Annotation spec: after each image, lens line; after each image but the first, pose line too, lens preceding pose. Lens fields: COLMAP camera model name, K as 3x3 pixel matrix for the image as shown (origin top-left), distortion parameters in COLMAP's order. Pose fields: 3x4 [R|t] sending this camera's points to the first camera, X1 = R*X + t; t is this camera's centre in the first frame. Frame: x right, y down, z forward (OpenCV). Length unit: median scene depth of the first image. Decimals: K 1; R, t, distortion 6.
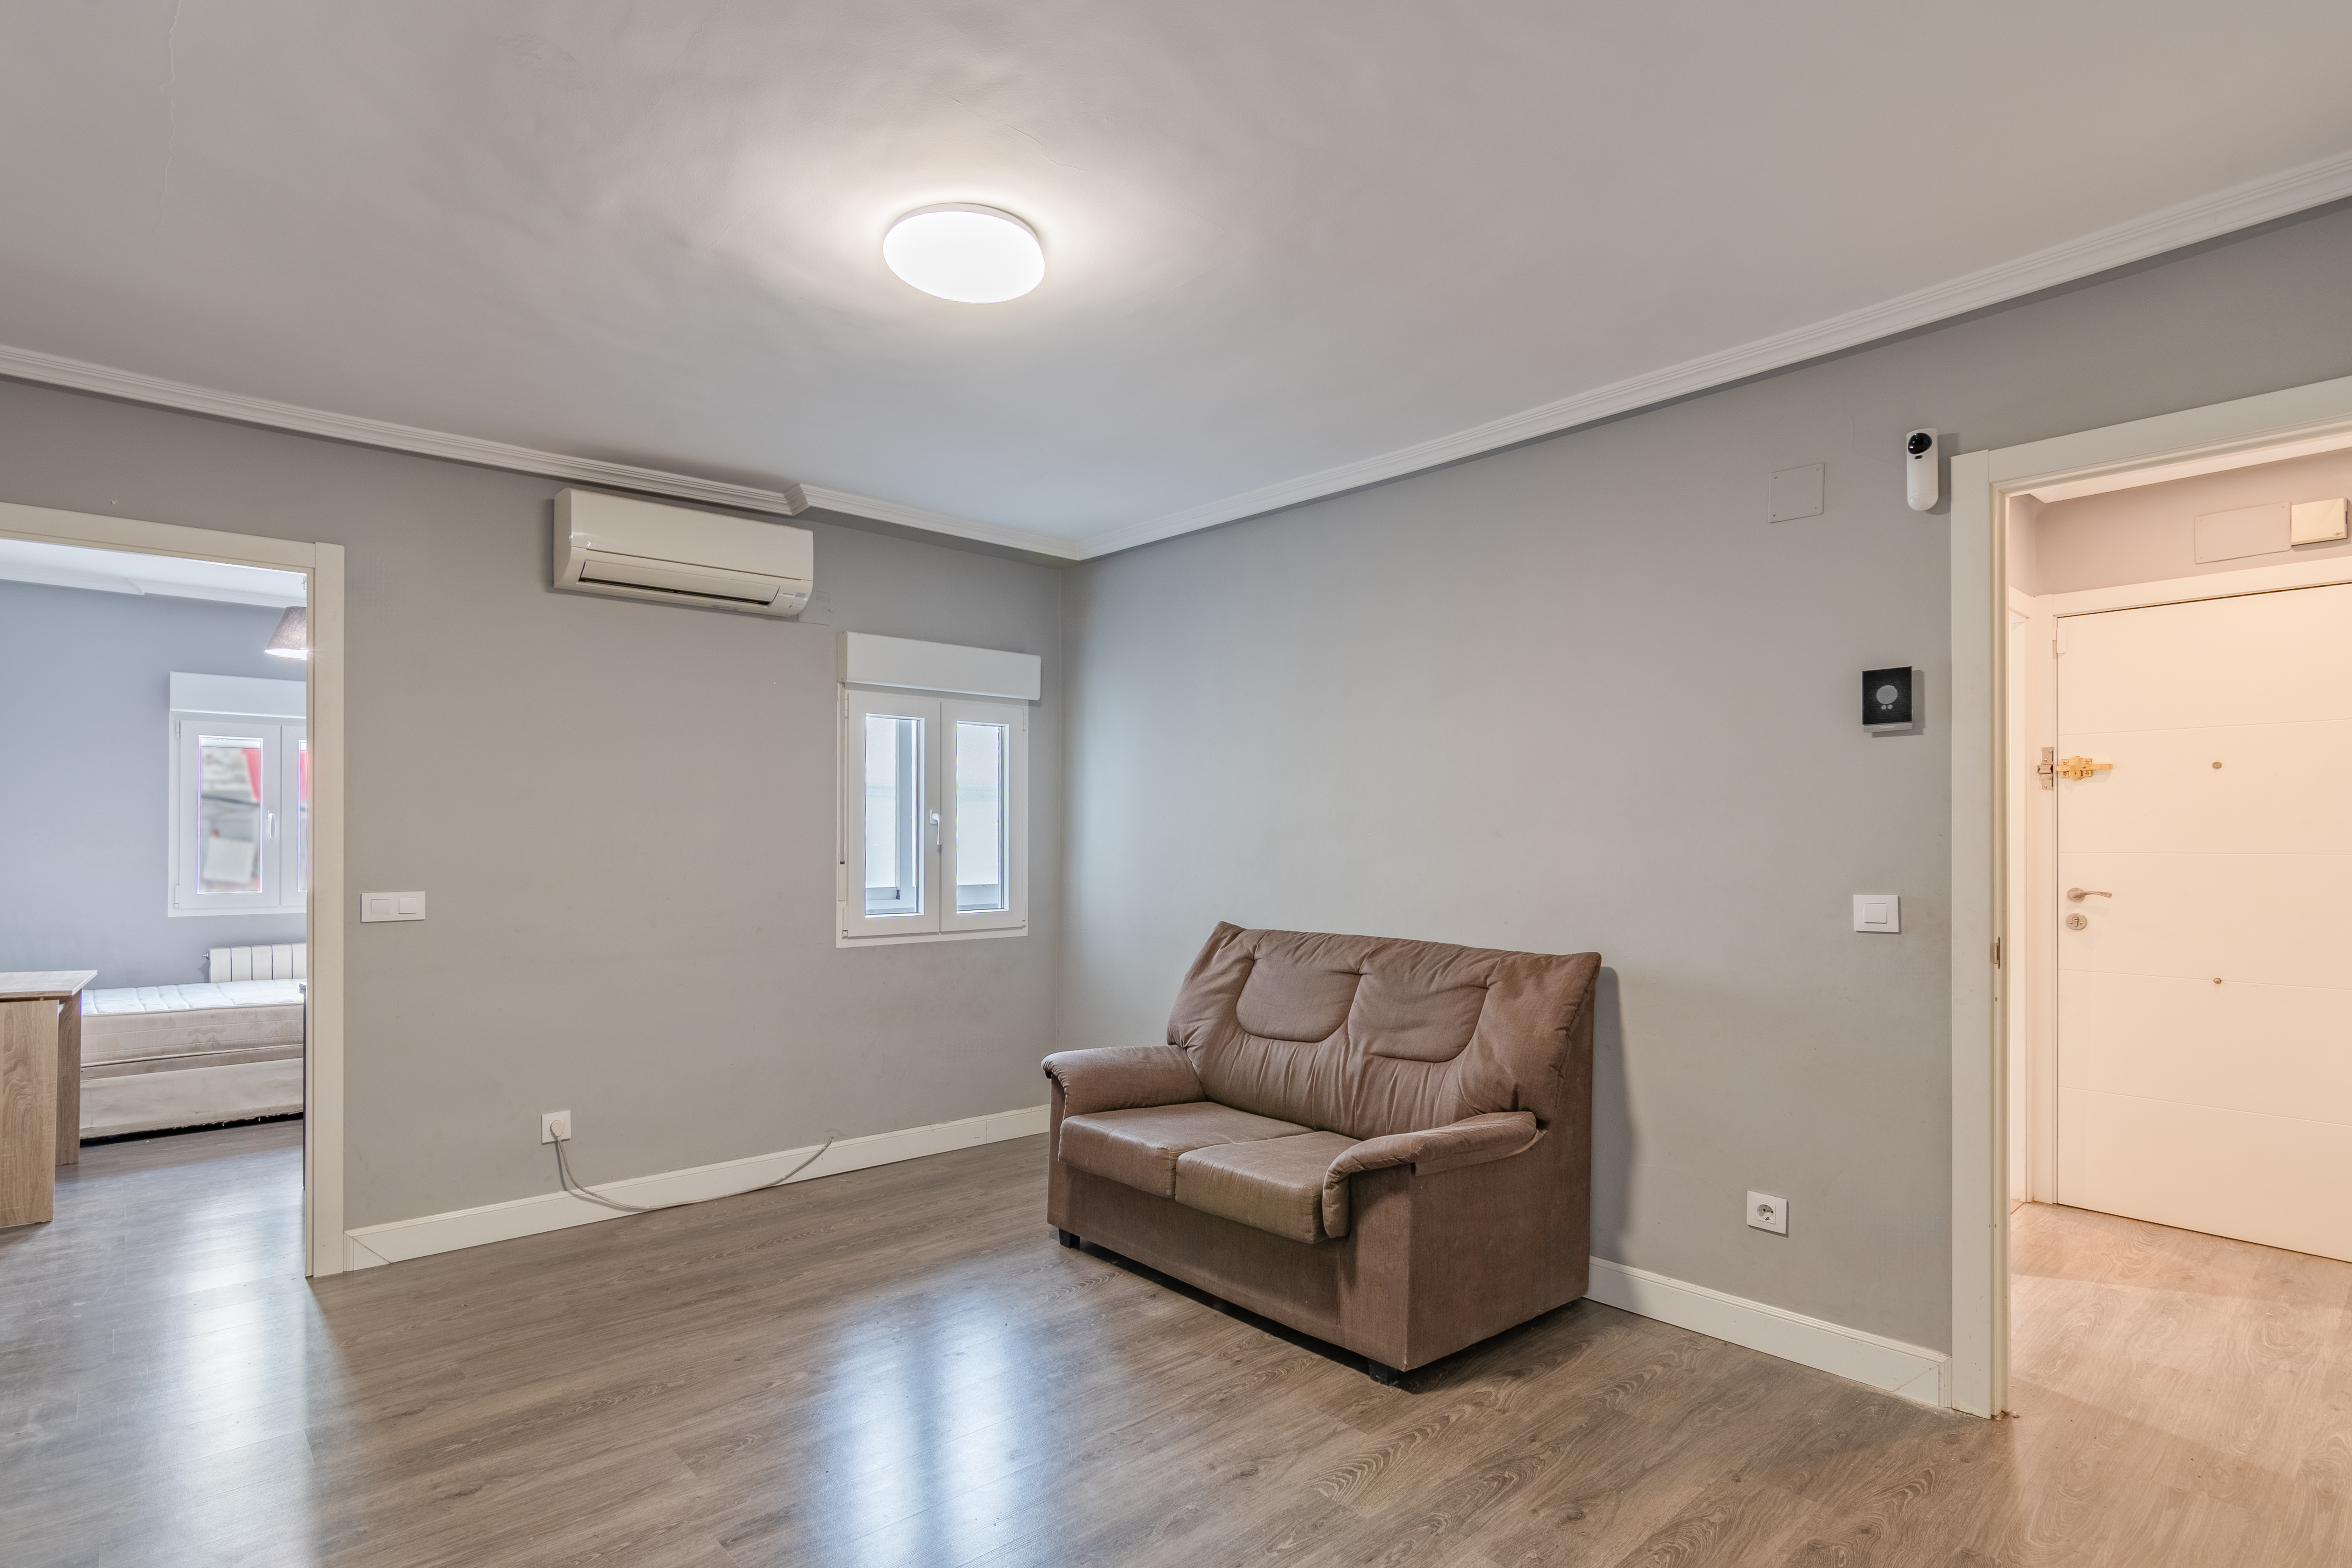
lens RADIAL K [[1169.0, 0, 1144.9], [0, 1169.0, 834.9], [0, 0, 1]] dist [-0.001614, 0.000080]
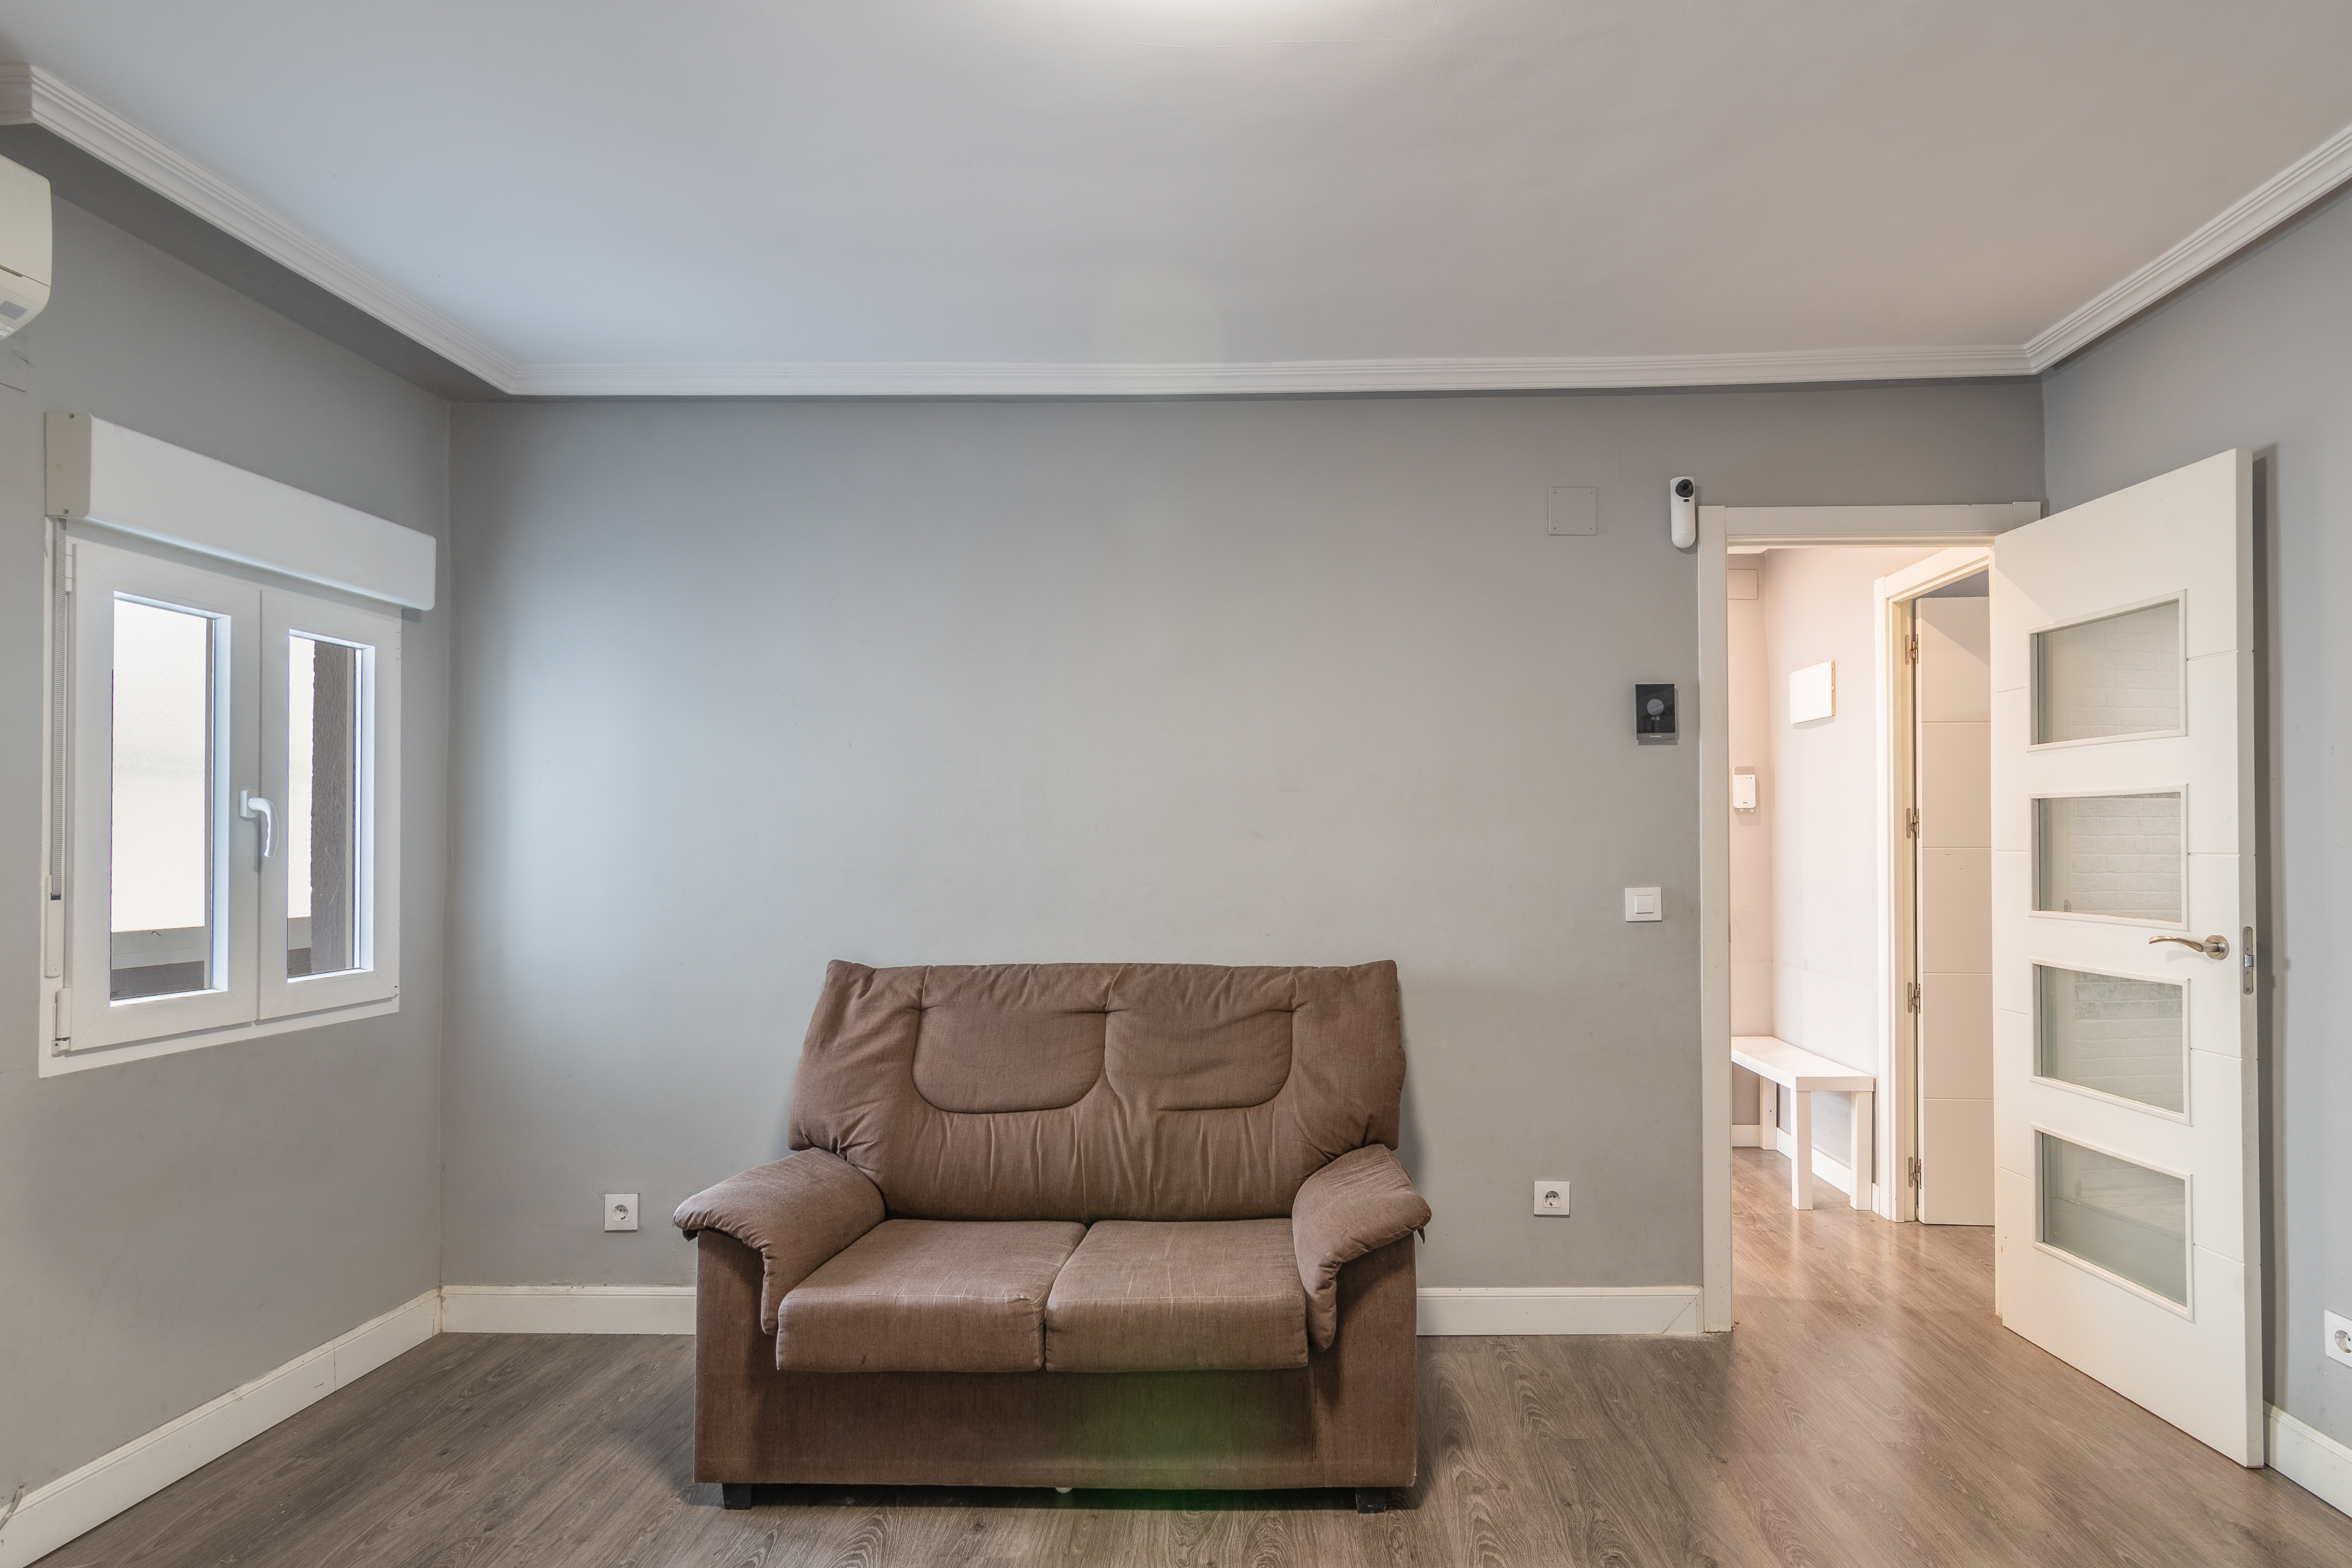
lens RADIAL K [[1241.8, 0, 1273.6], [0, 1241.8, 819.6], [0, 0, 1]] dist [0.000534, -0.001167]
pose [[0.673038, 0.007823, 0.739566, -0.384667], [0.004247, 0.999887, -0.014442, 0.001974], [-0.739596, 0.012861, 0.672929, 0.372467]]
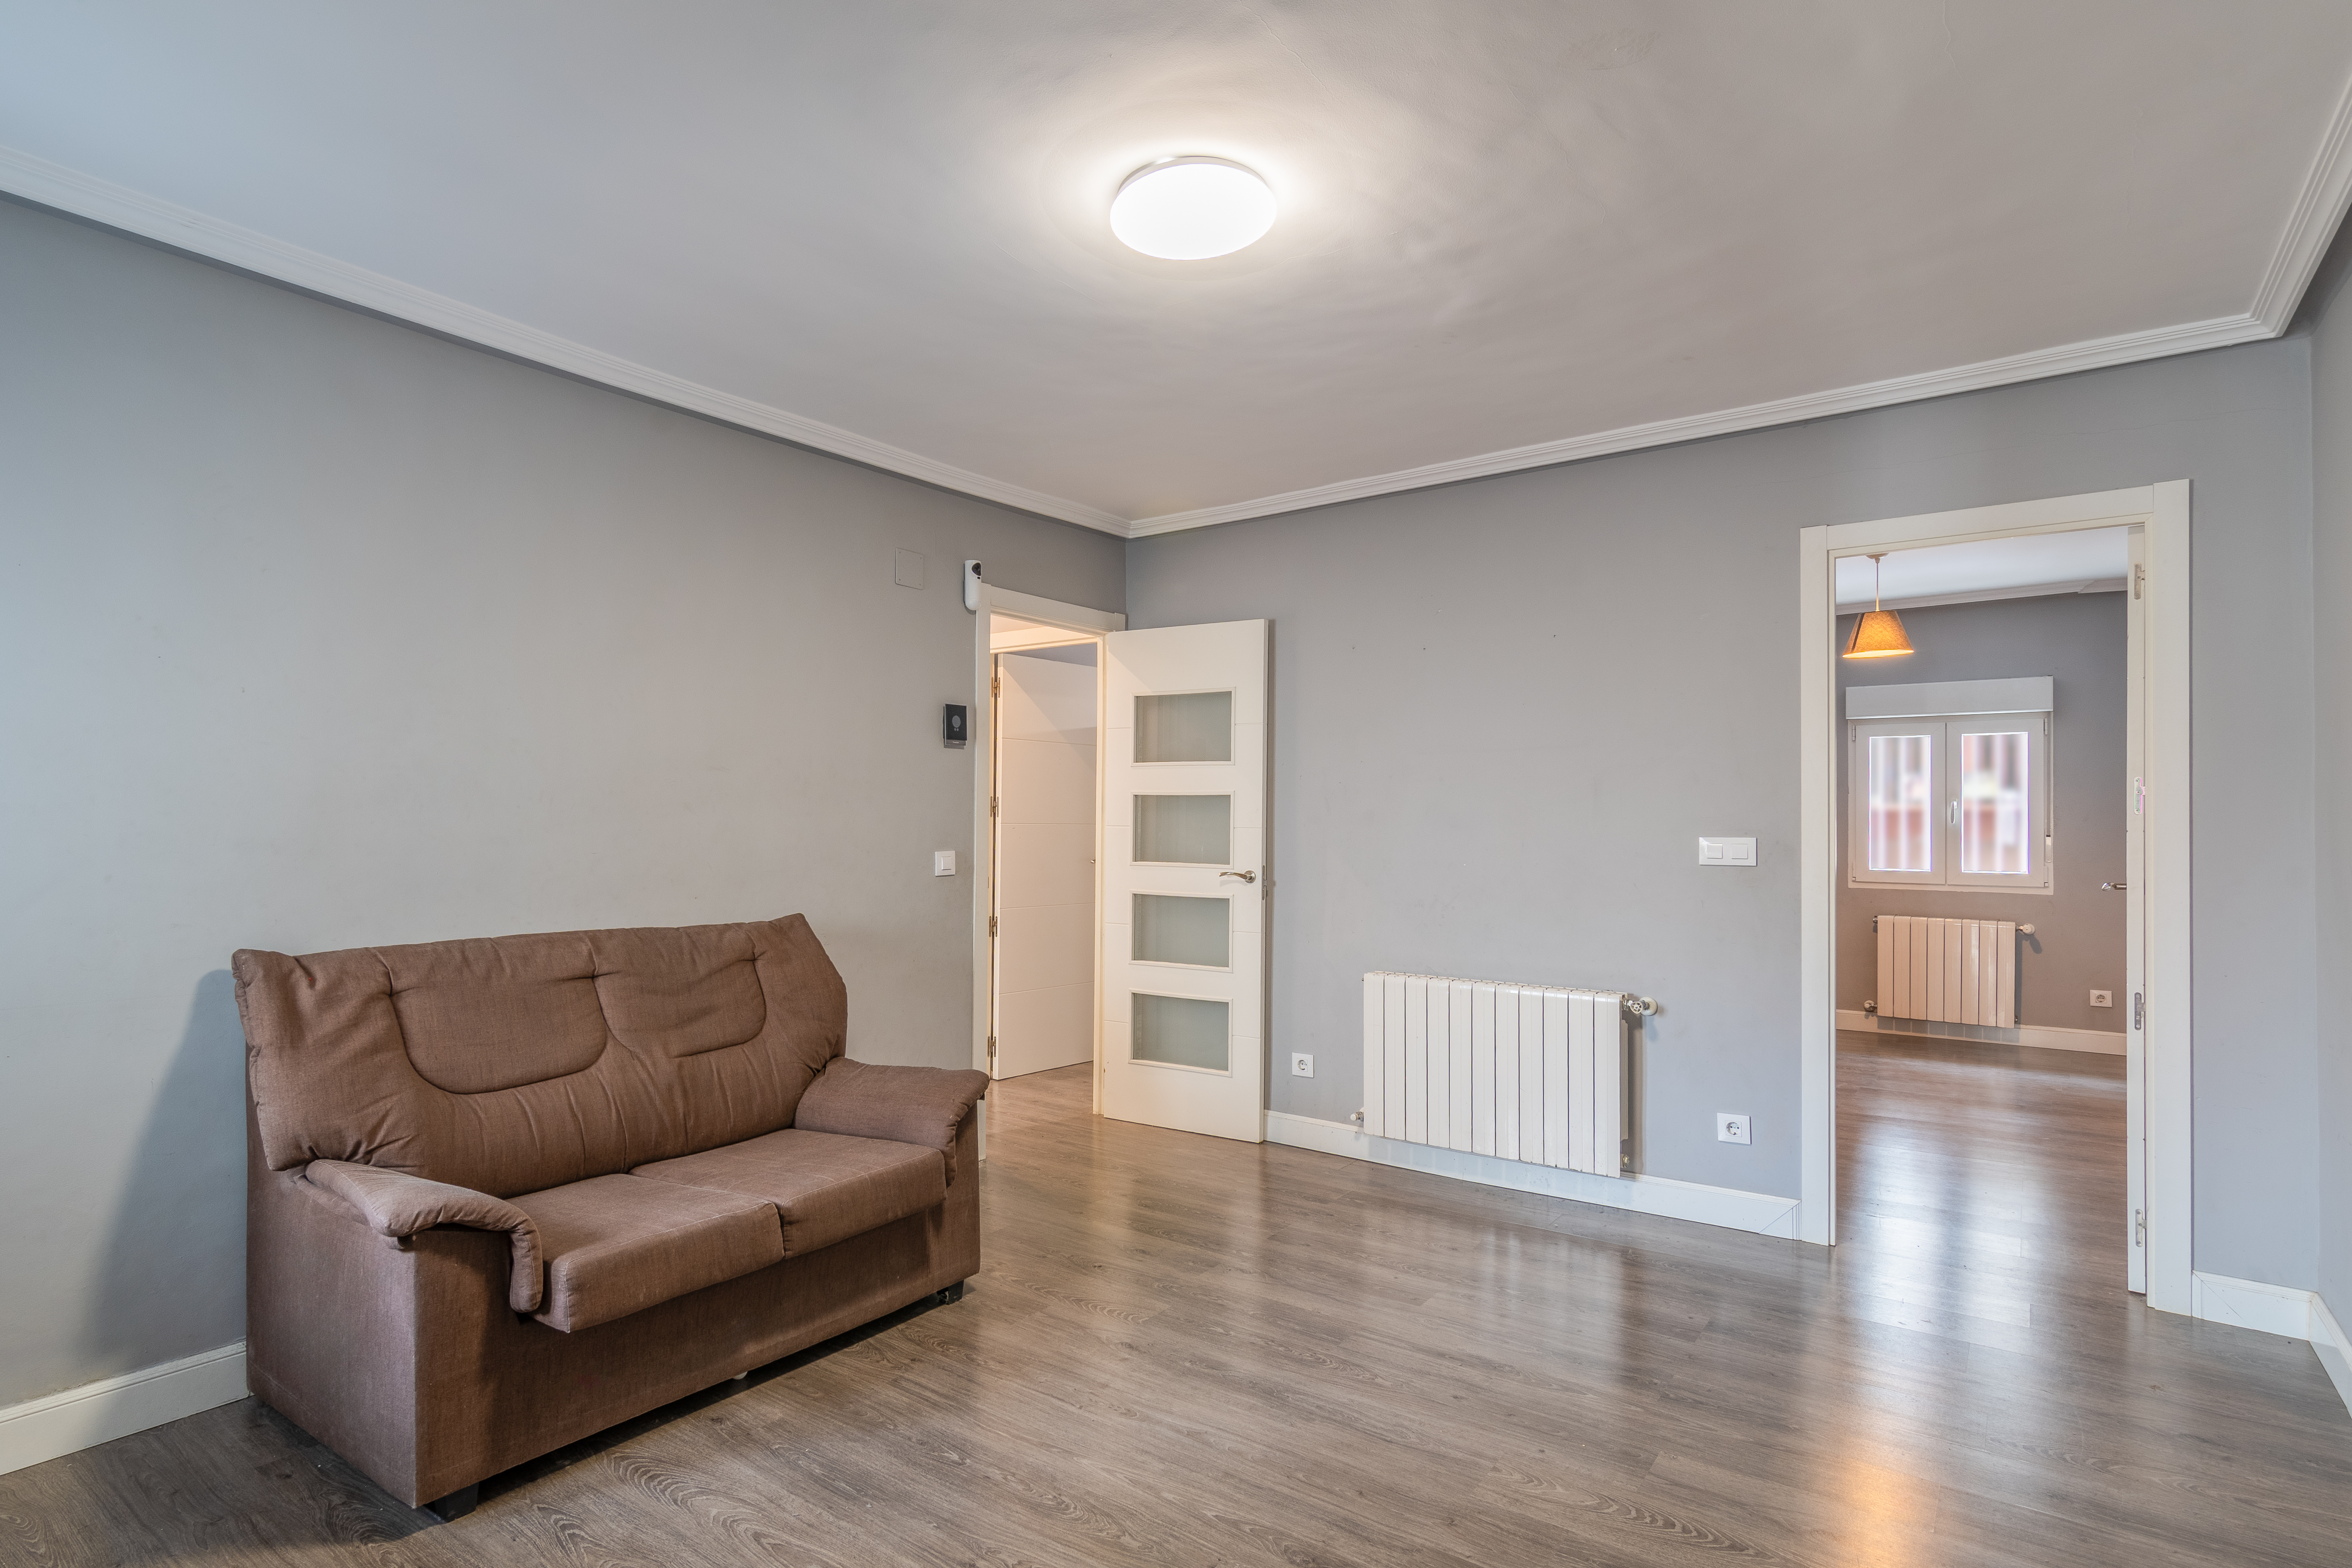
lens RADIAL K [[1188.3, 0, 1160.4], [0, 1188.3, 799.4], [0, 0, 1]] dist [0.001195, 0.000727]
pose [[-0.207635, 0.013099, 0.978119, -0.761800], [-0.011594, 0.999807, -0.015850, 0.003985], [-0.978138, -0.014632, -0.207443, 0.837197]]
